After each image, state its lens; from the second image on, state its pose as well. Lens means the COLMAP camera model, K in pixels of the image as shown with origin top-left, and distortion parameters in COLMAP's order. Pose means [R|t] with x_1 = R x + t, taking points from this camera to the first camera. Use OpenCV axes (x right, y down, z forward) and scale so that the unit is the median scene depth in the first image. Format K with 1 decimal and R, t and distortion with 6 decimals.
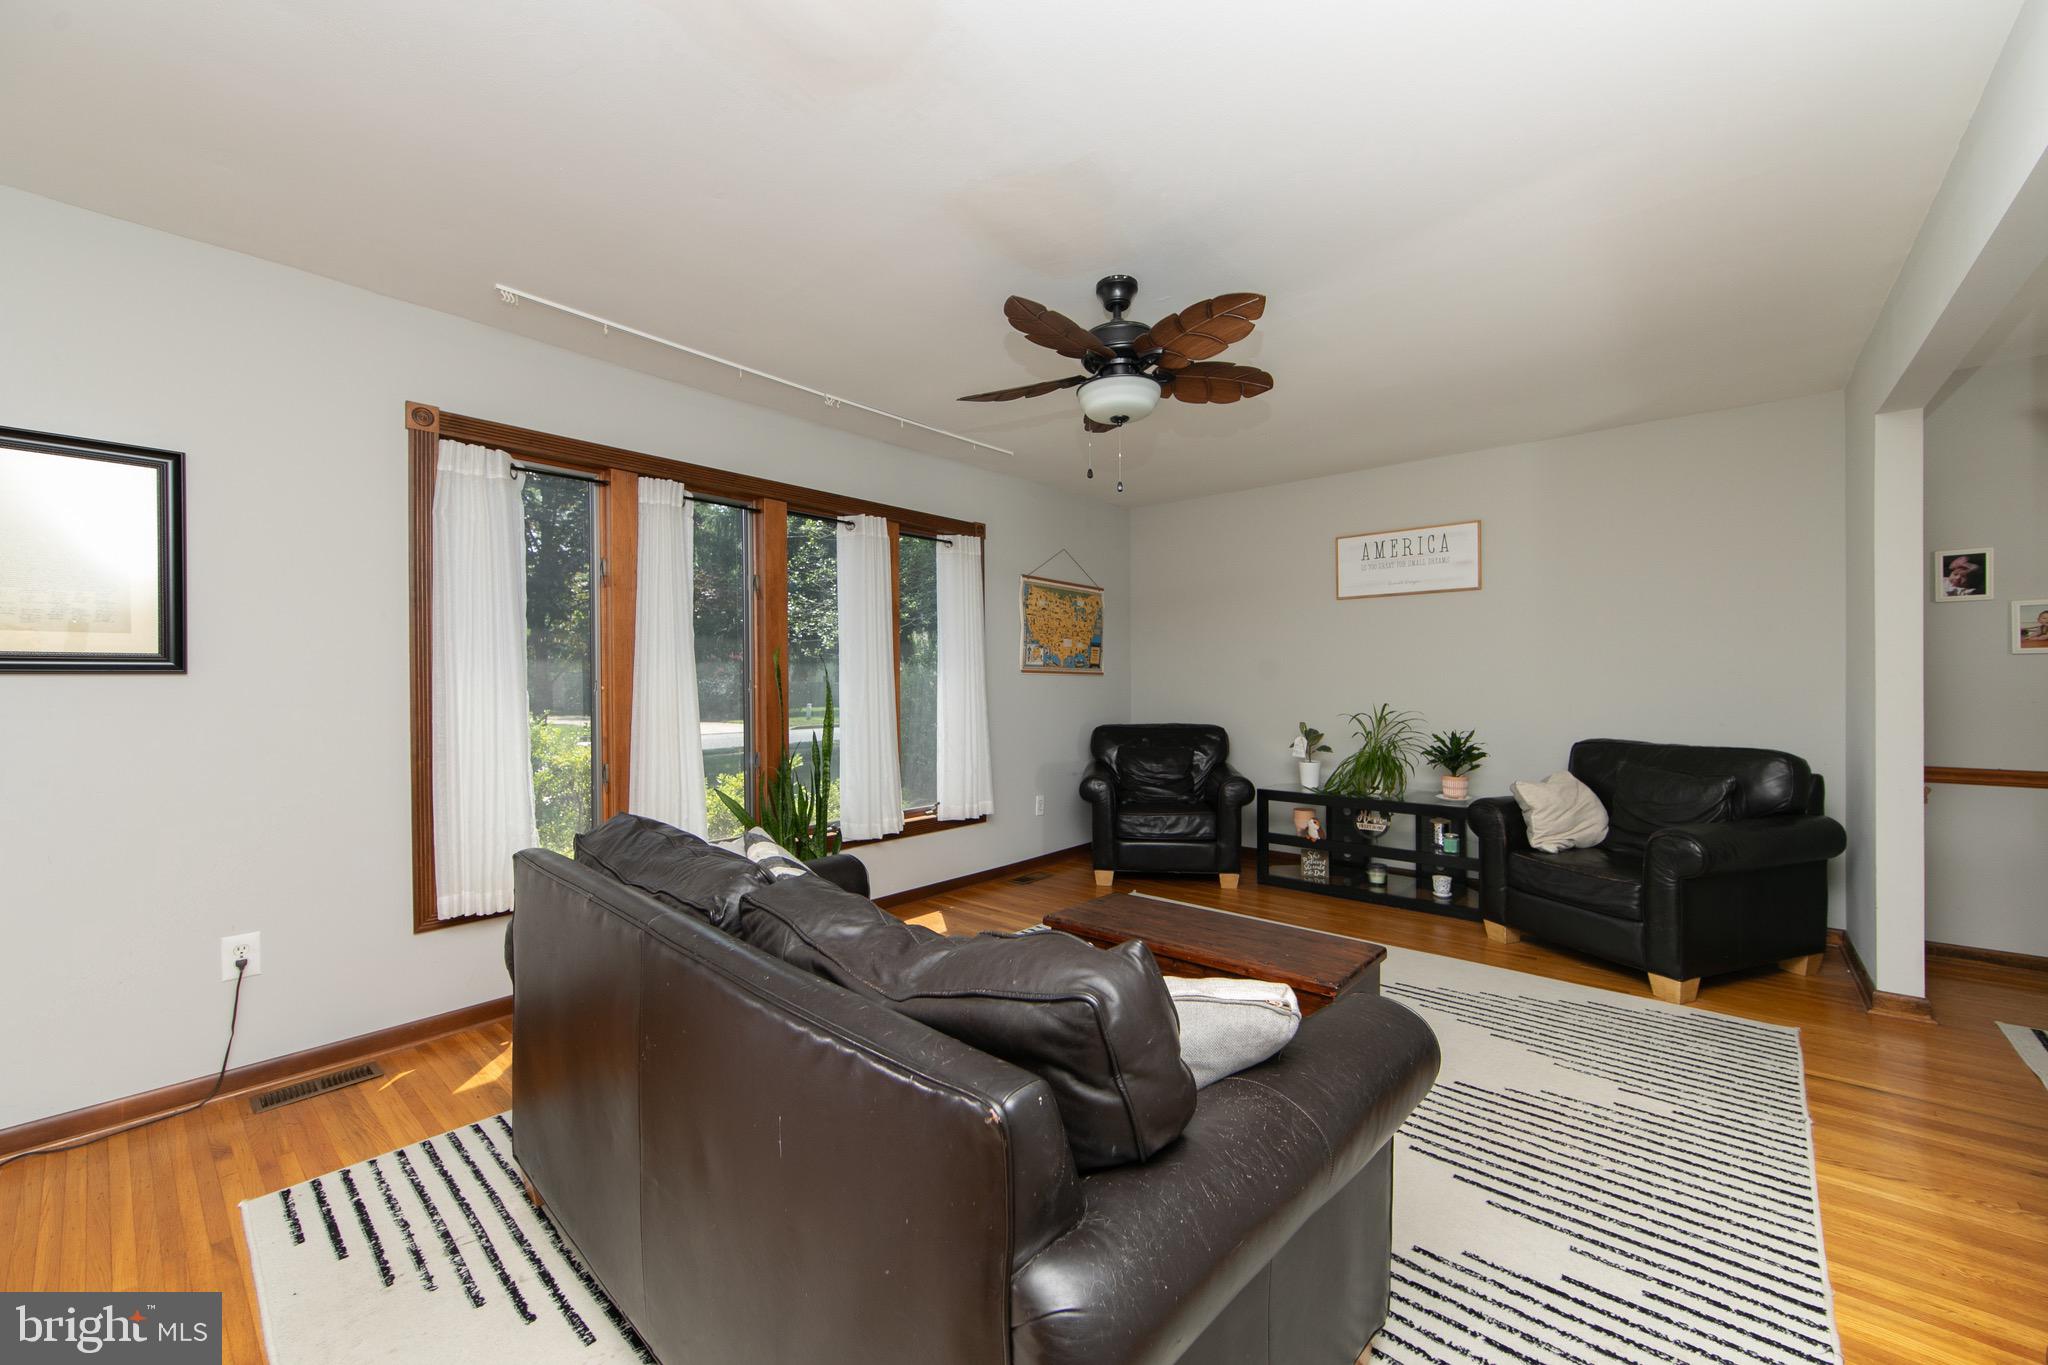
lens RADIAL K [[807.0, 0, 1030.4], [0, 807.0, 676.5], [0, 0, 1]] dist [-0.004043, 0.000769]
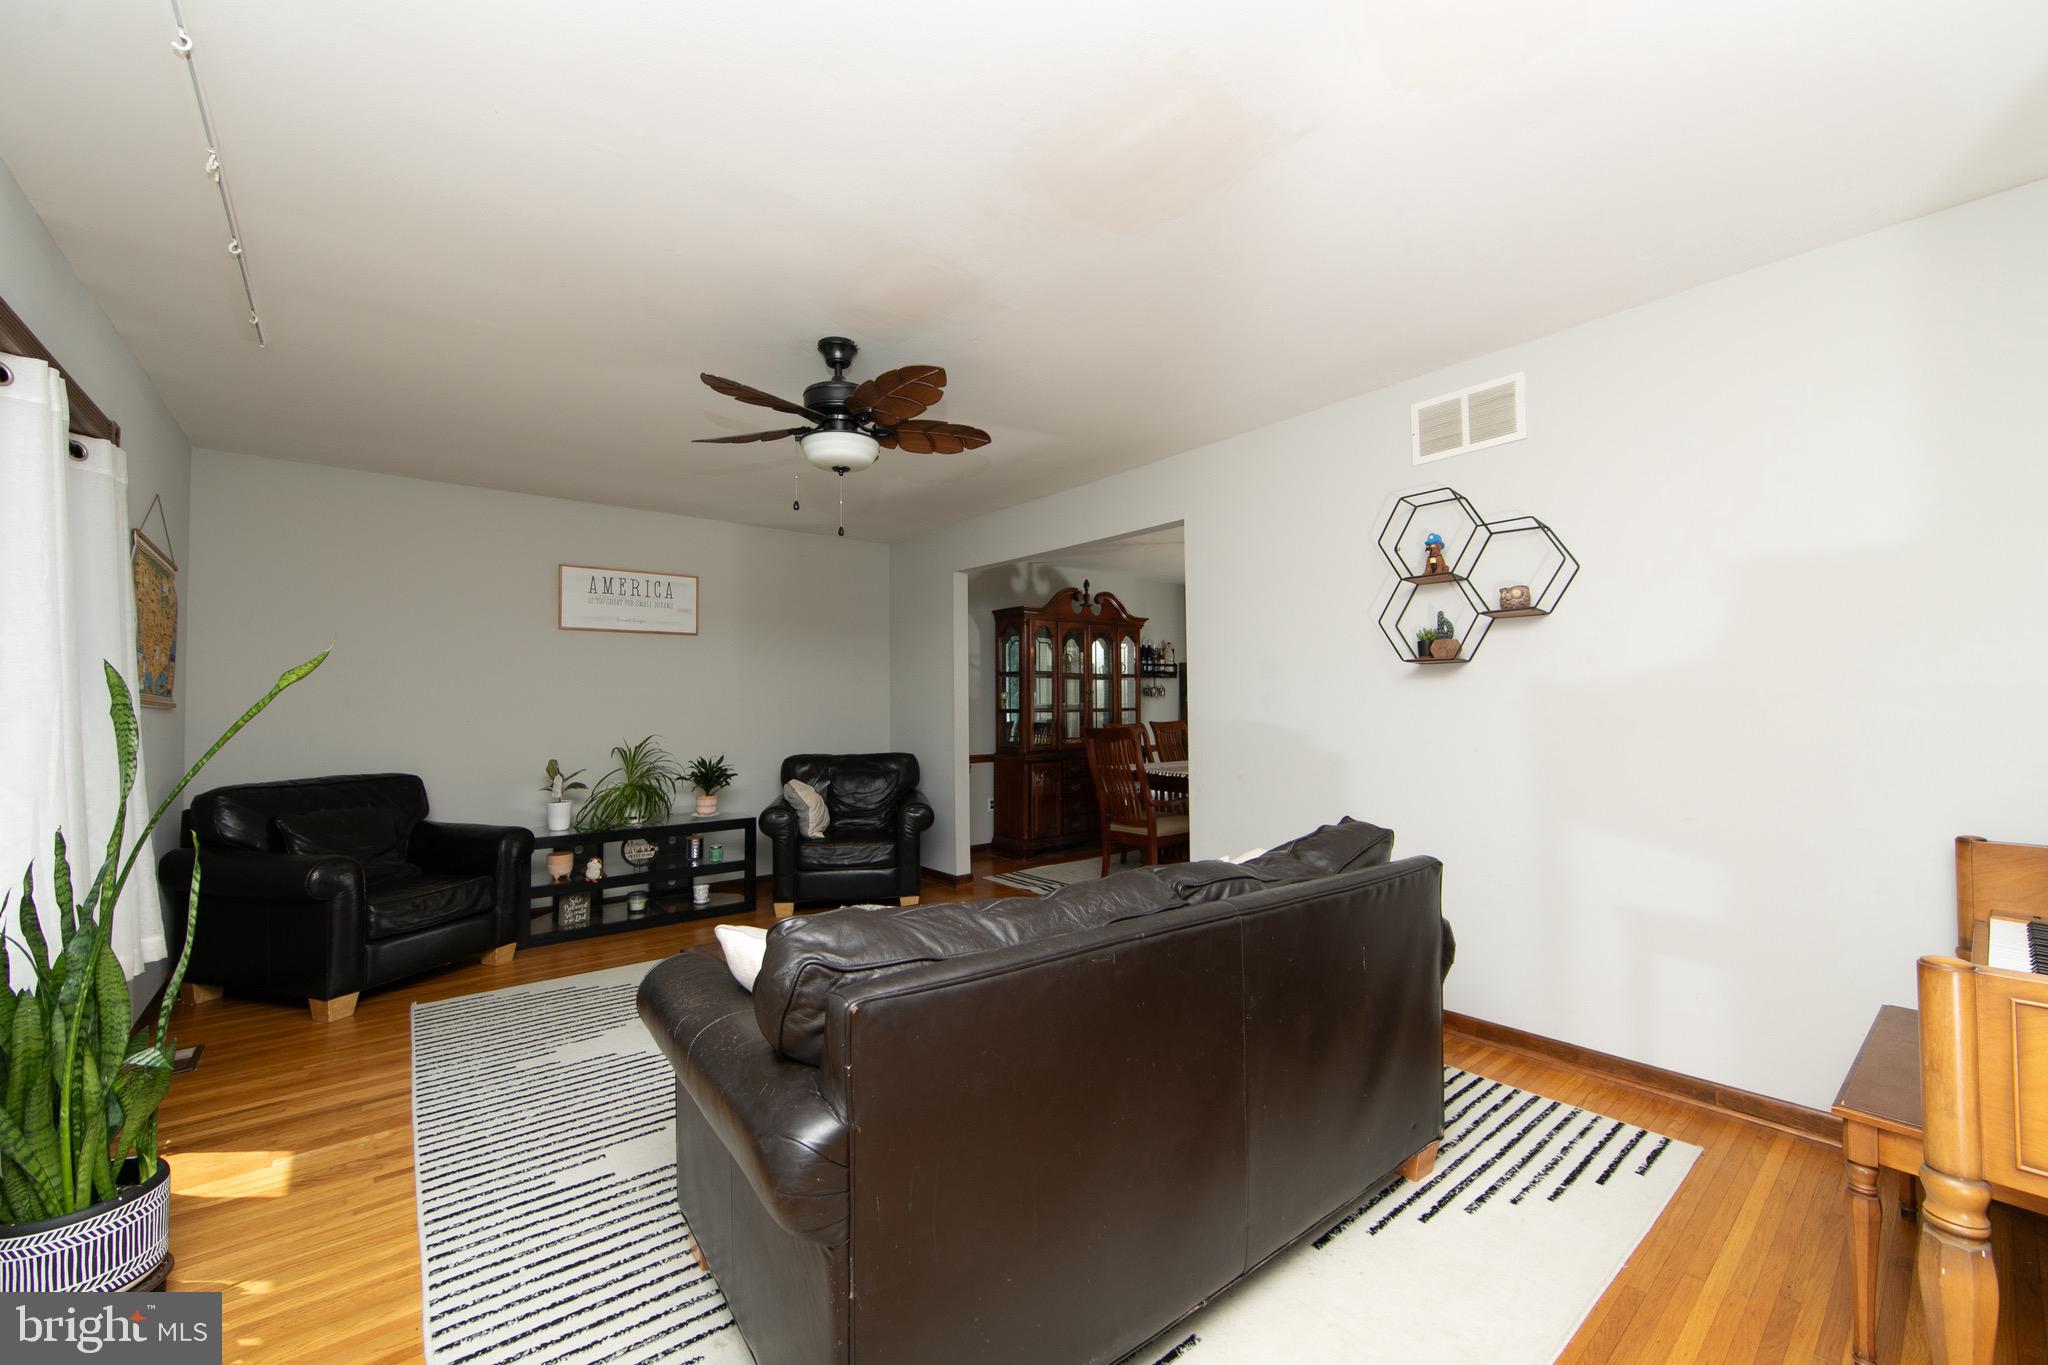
lens RADIAL K [[807.0, 0, 1027.7], [0, 807.0, 694.4], [0, 0, 1]] dist [-0.004043, 0.000769]
pose [[0.165953, 0.019267, 0.985945, -0.499065], [-0.001971, 0.999814, -0.019206, -0.001166], [-0.986132, 0.001244, 0.165960, 0.323117]]
